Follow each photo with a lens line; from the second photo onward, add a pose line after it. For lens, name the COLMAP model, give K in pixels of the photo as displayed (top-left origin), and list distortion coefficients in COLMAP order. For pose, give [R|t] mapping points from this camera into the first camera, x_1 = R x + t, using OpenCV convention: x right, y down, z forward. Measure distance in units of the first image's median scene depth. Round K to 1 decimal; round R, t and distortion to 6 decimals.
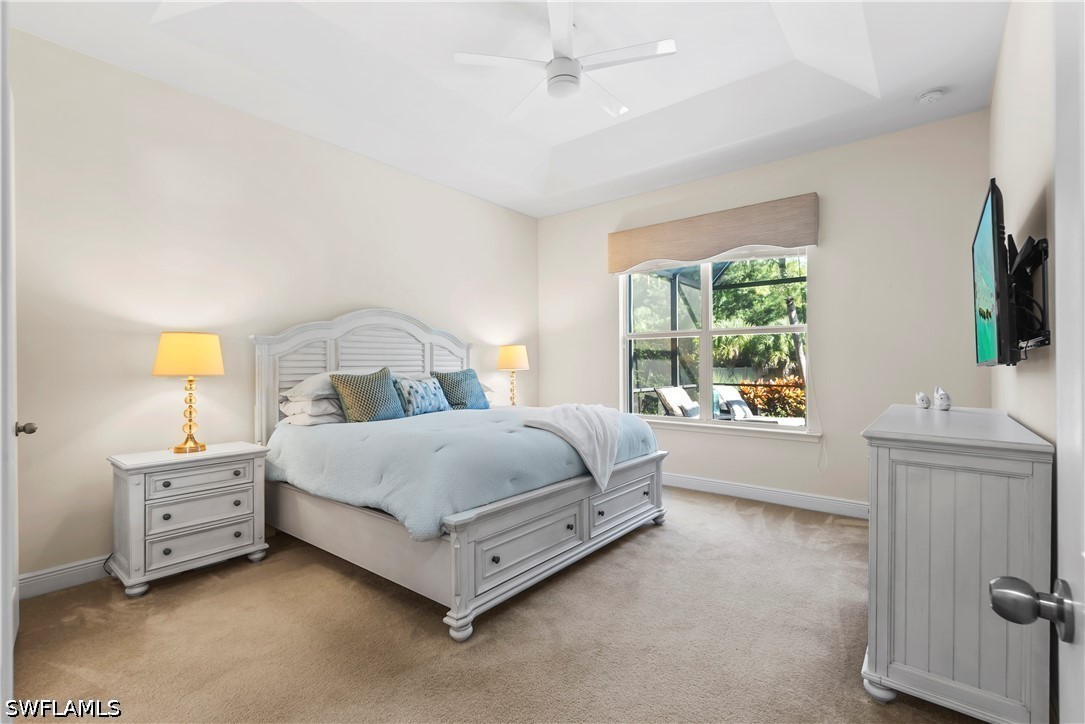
lens RADIAL K [[485.9, 0, 542.5], [0, 485.9, 362.0], [0, 0, 1]] dist [0.002730, 0.000615]
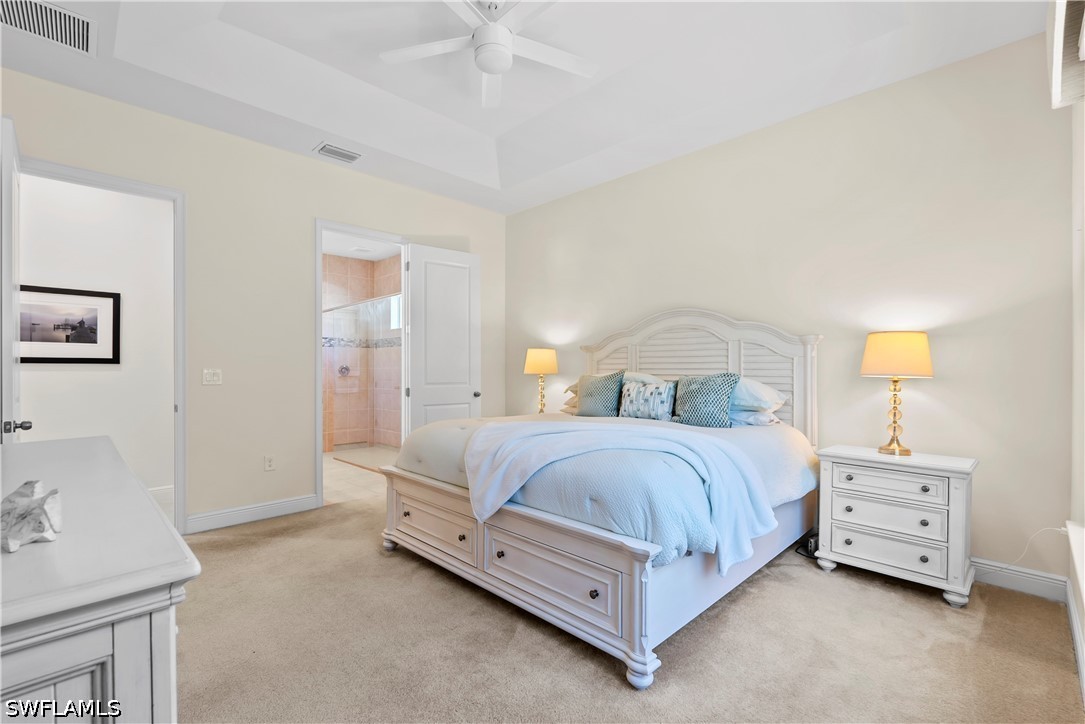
lens RADIAL K [[485.9, 0, 542.5], [0, 485.9, 362.0], [0, 0, 1]] dist [0.002730, 0.000615]
pose [[-0.123911, -0.003158, -0.992288, 0.373191], [0.006691, 0.999970, -0.004017, -0.001604], [0.992271, -0.007137, -0.123886, 0.479872]]
